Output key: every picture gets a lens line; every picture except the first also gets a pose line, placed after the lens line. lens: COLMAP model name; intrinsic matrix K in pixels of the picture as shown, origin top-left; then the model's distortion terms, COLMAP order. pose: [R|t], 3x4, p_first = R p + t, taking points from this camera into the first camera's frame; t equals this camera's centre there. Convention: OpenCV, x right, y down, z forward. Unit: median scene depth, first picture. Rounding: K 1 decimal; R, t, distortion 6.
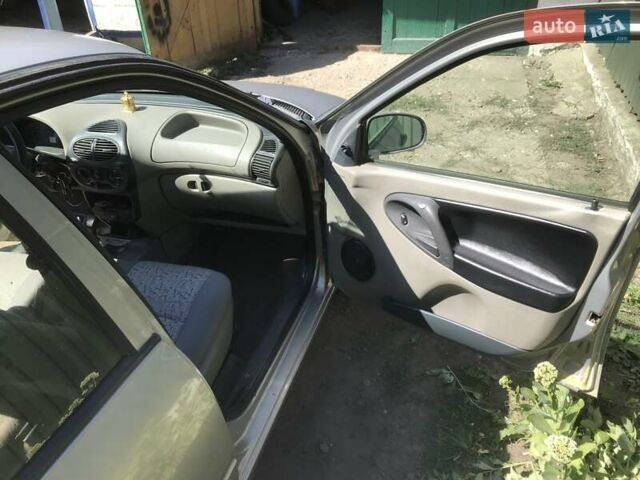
lens RADIAL K [[532.9, 0, 319.2], [0, 532.9, 242.3], [0, 0, 1]] dist [0.046683, -0.003070]
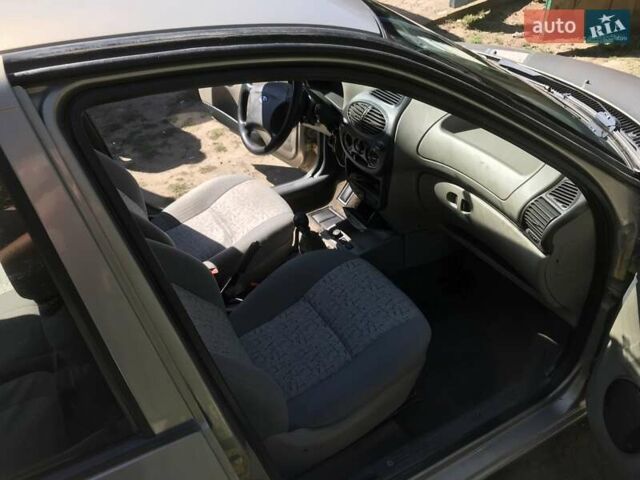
lens RADIAL K [[532.9, 0, 318.6], [0, 532.9, 236.6], [0, 0, 1]] dist [0.046683, -0.003070]
pose [[0.730931, 0.422855, -0.535662, 0.057919], [-0.367494, 0.905268, 0.213163, -0.151507], [0.575055, 0.041045, 0.817085, 0.270244]]
